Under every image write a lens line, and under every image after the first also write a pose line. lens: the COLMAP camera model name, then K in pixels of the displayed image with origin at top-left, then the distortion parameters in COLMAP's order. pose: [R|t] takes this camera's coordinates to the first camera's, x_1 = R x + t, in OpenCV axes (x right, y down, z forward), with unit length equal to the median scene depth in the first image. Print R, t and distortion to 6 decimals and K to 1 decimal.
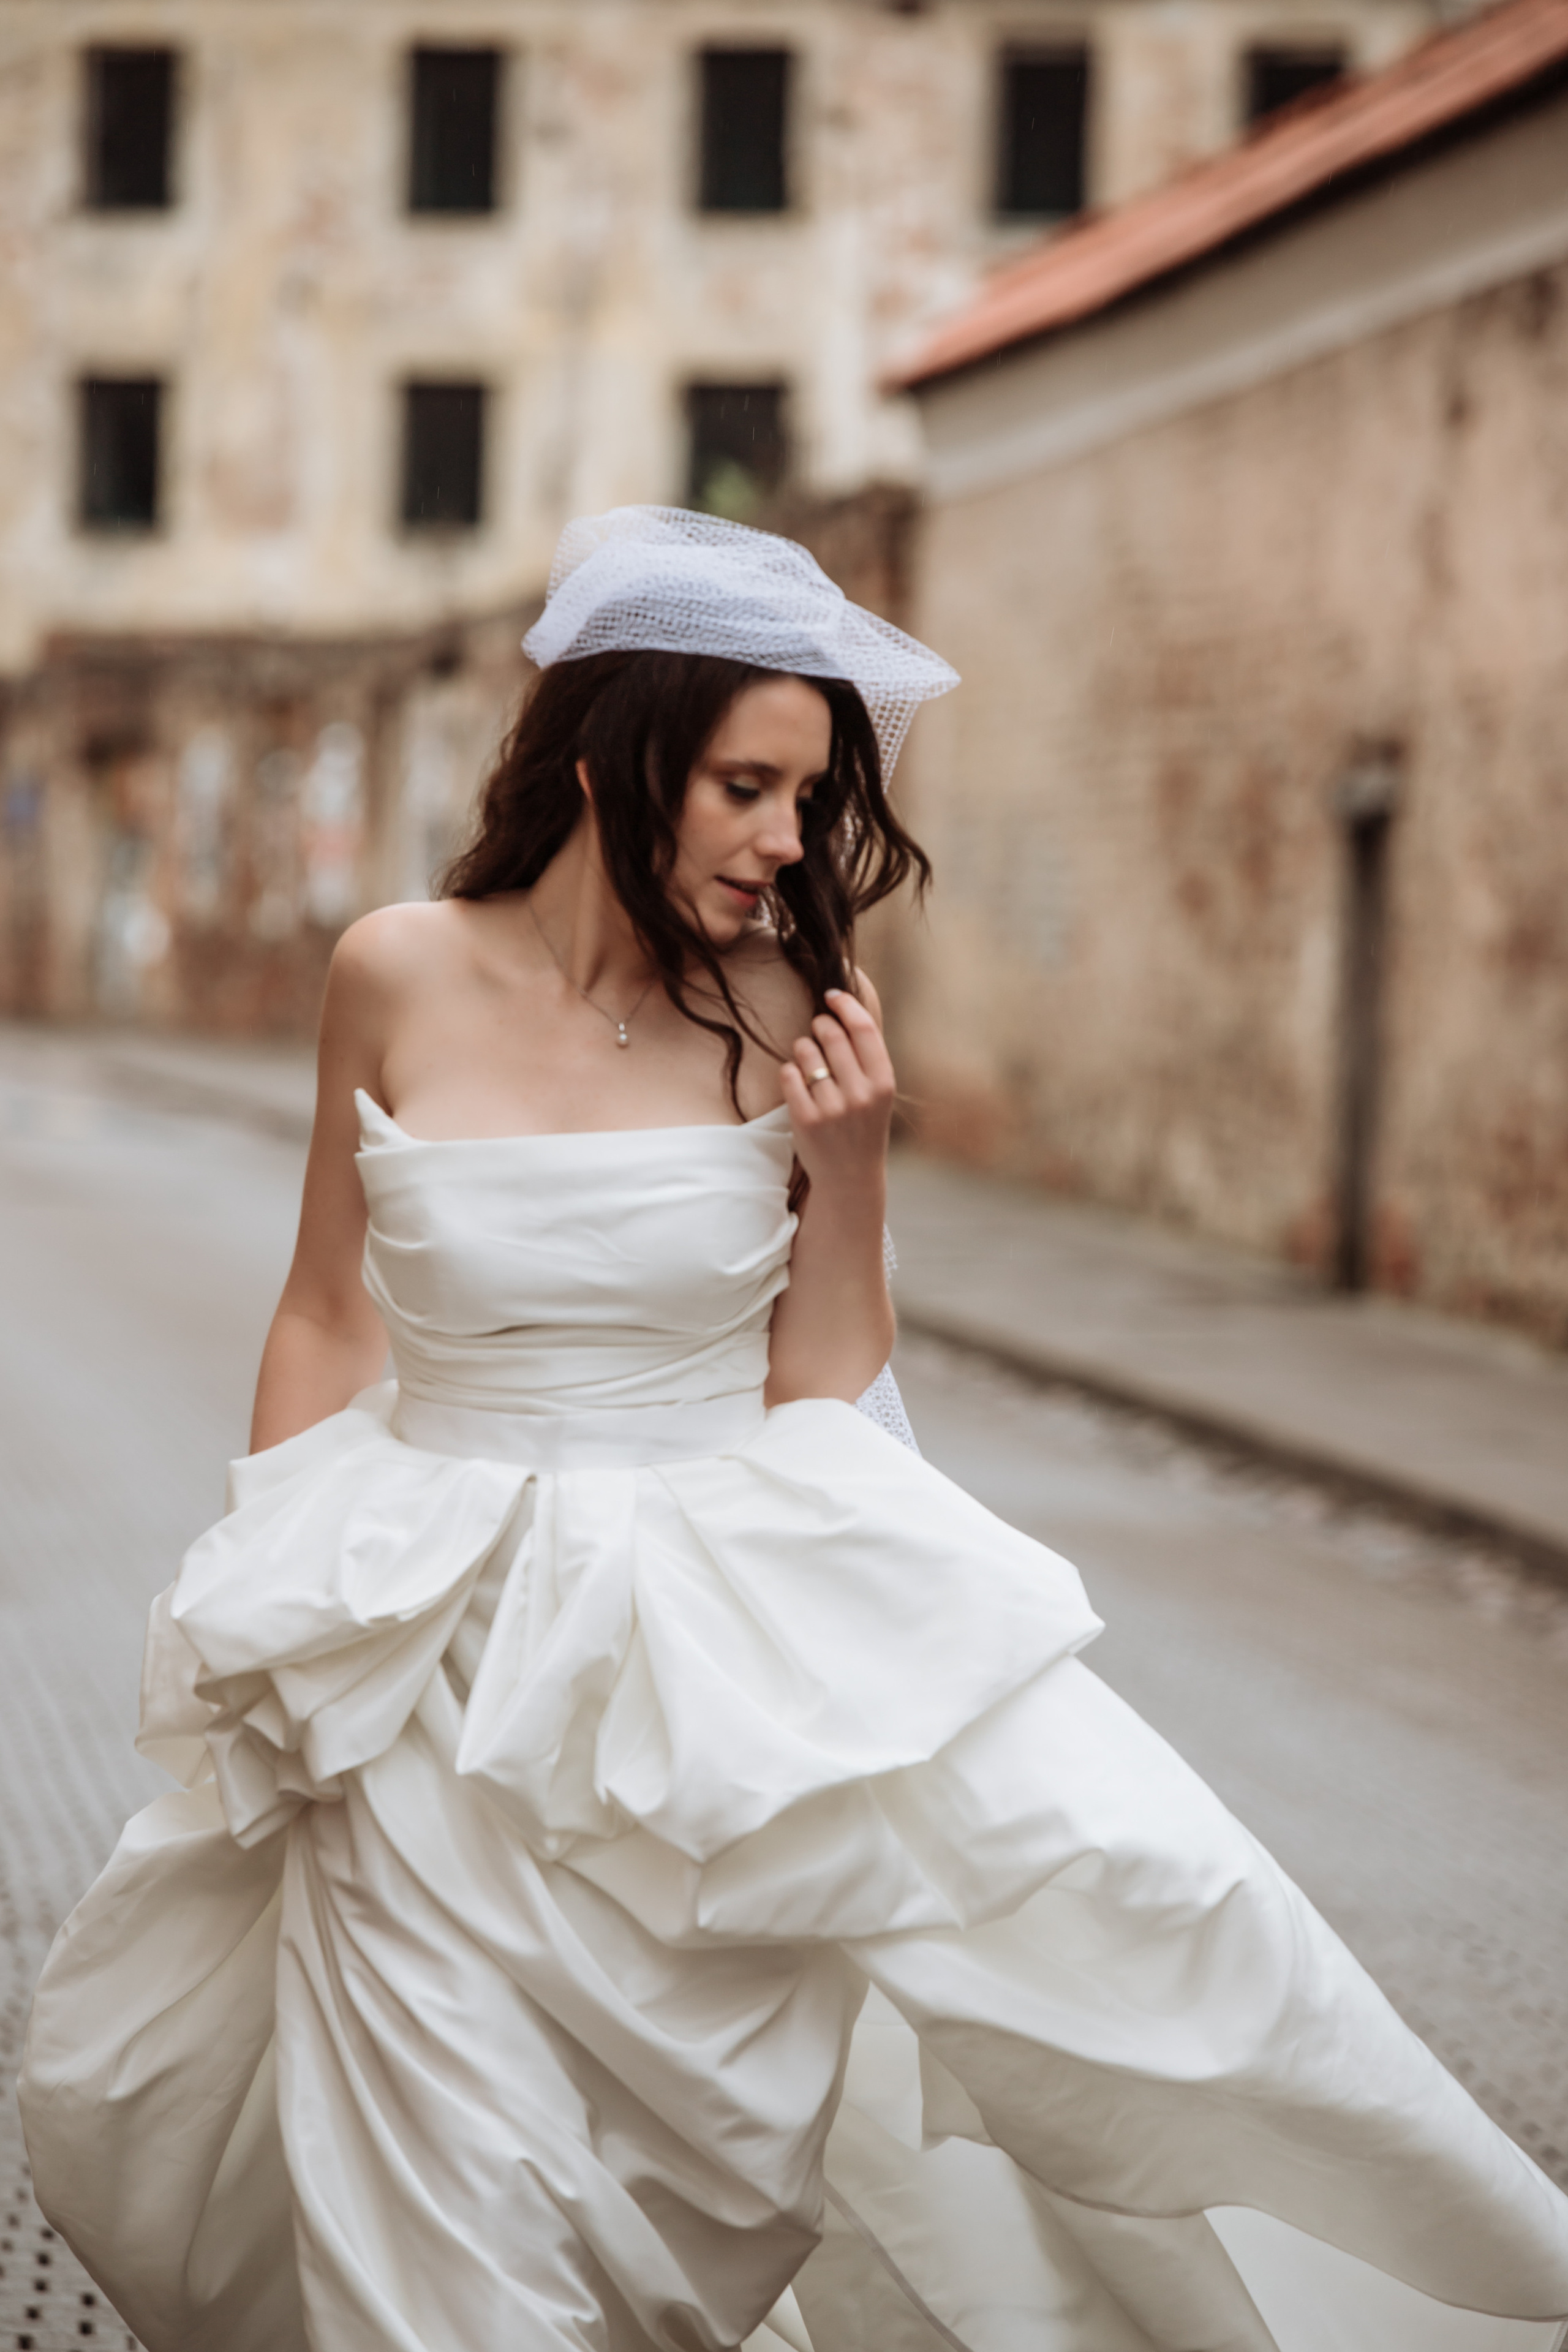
lens RADIAL K [[10482.9, 0, 787.1], [0, 10482.9, 1174.2], [0, 0, 1]] dist [0.396446, 0.000000]
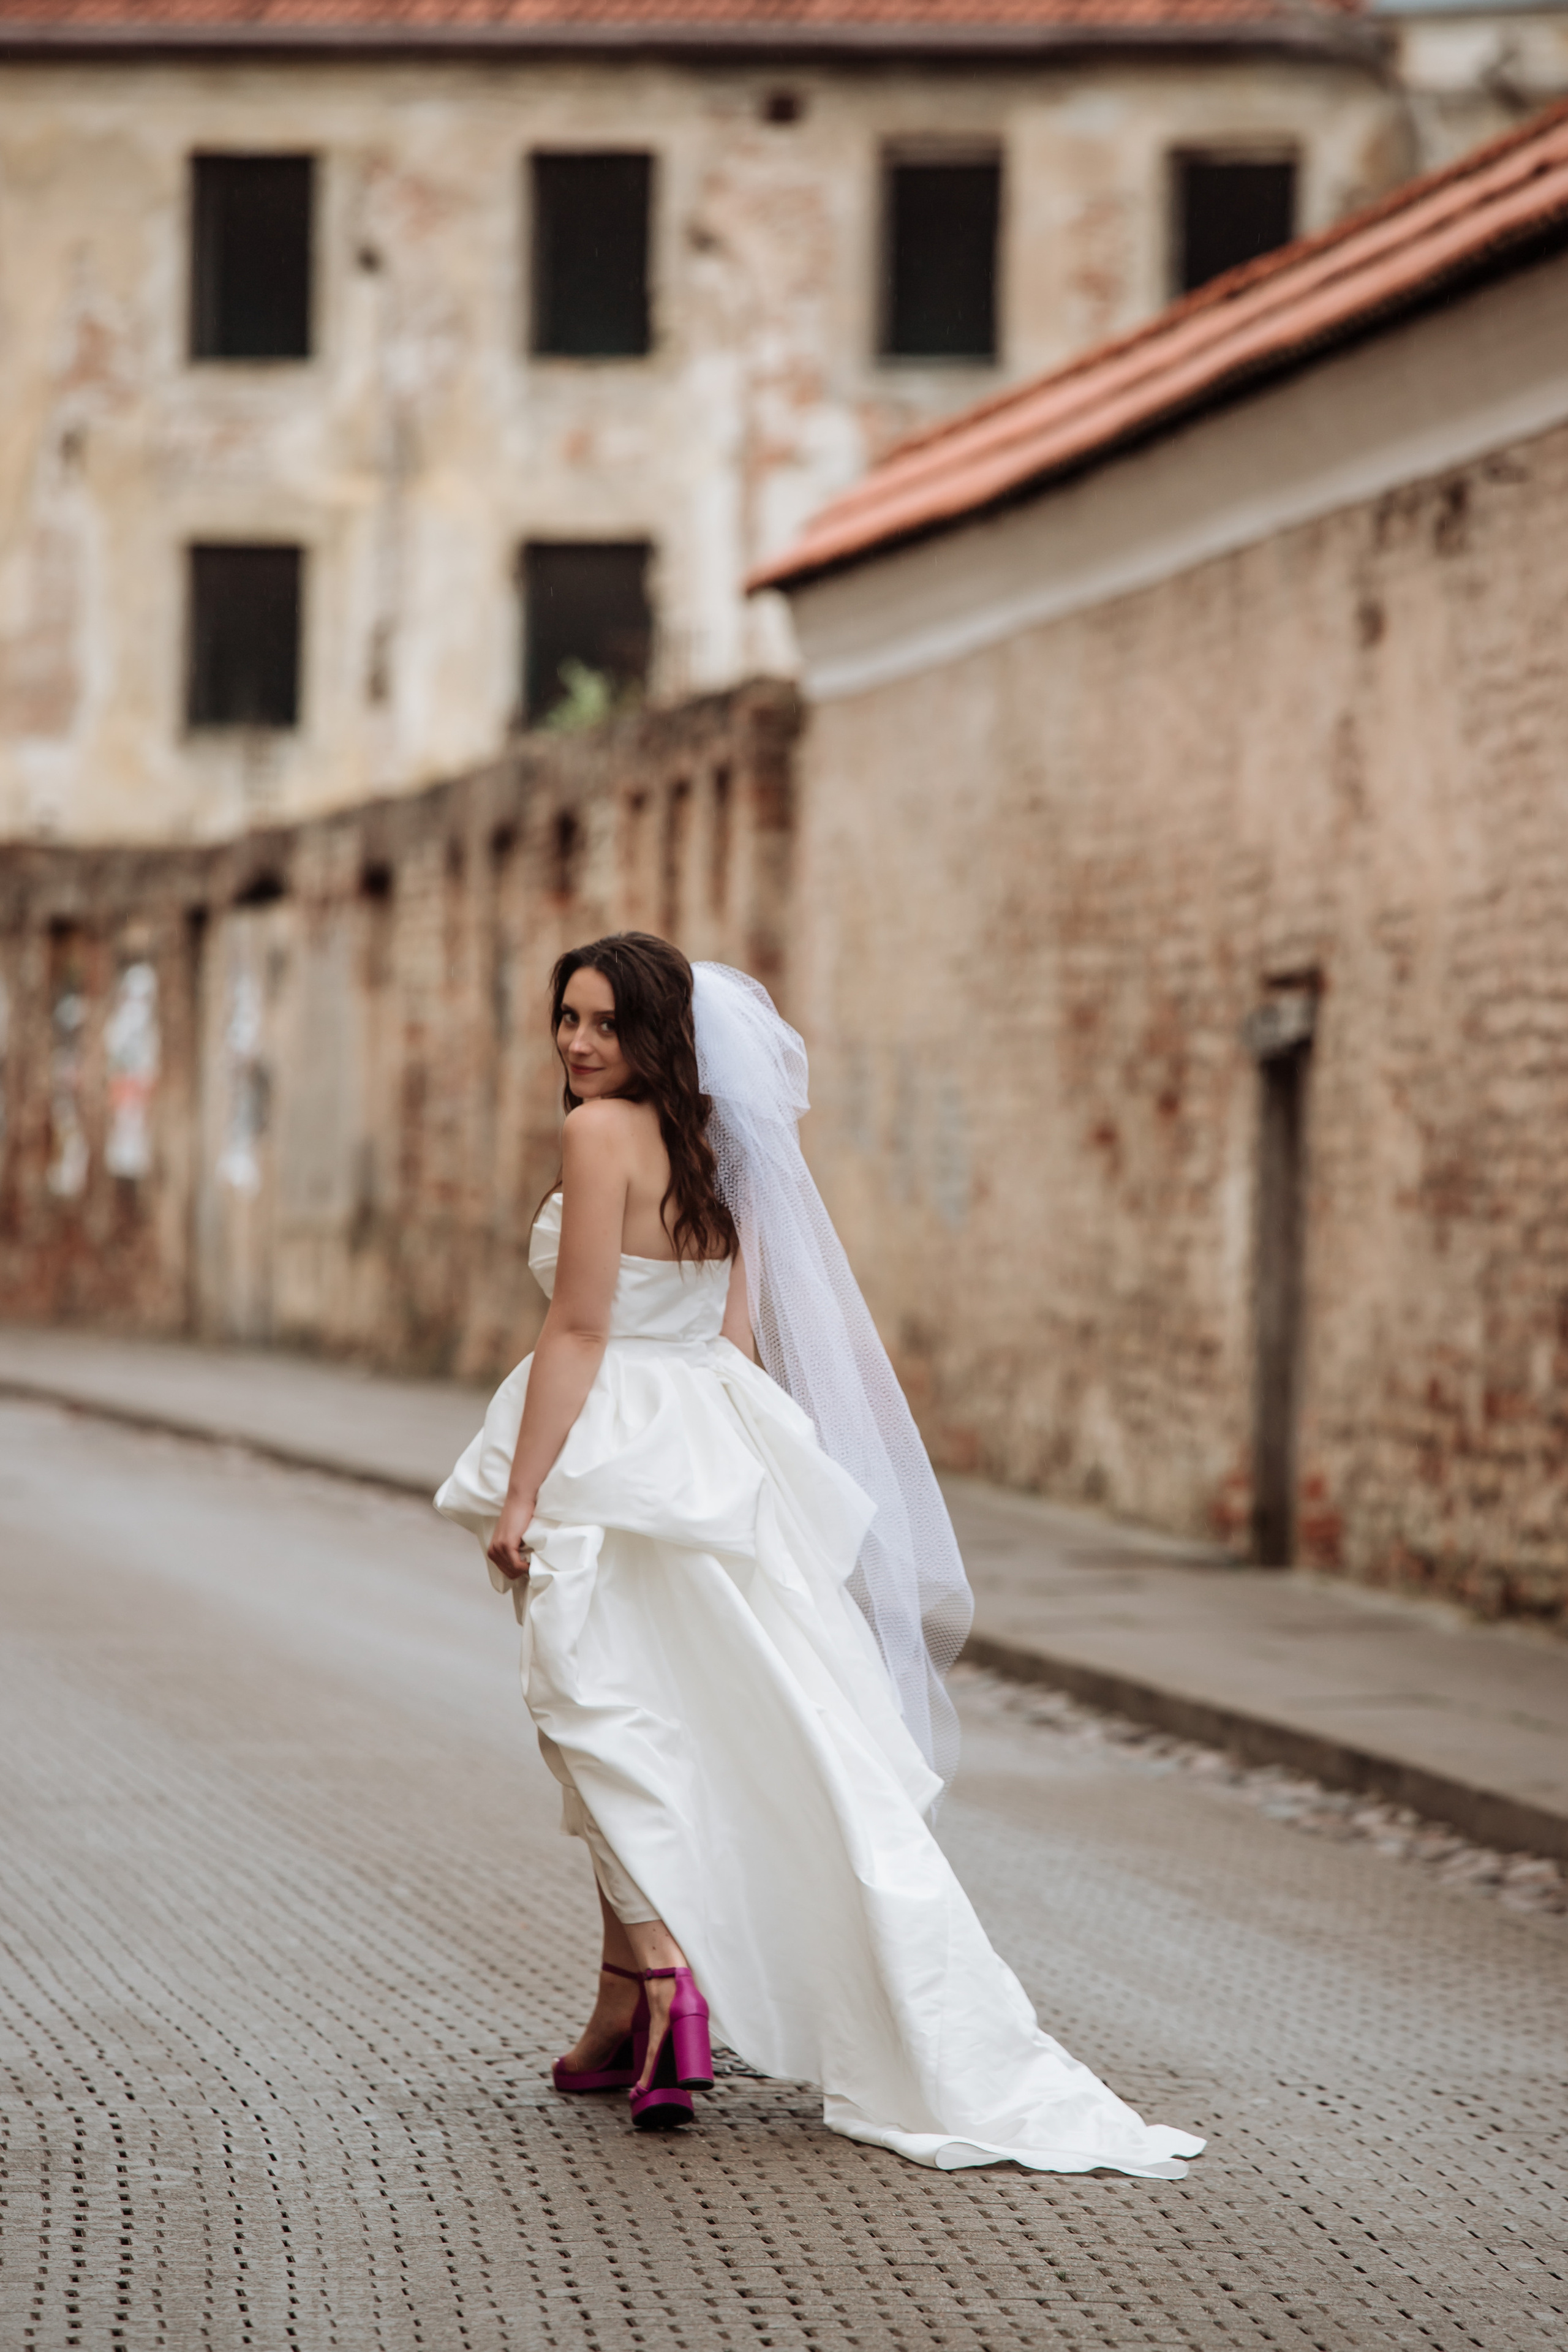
lens RADIAL K [[12540.8, 0, 875.2], [0, 12540.8, 1261.8], [0, 0, 1]] dist [1.635025, 0.000000]
pose [[0.999775, -0.011126, 0.018069, -0.001384], [0.011436, 0.999788, -0.017125, 0.002894], [-0.017875, 0.017328, 0.999690, -0.104005]]
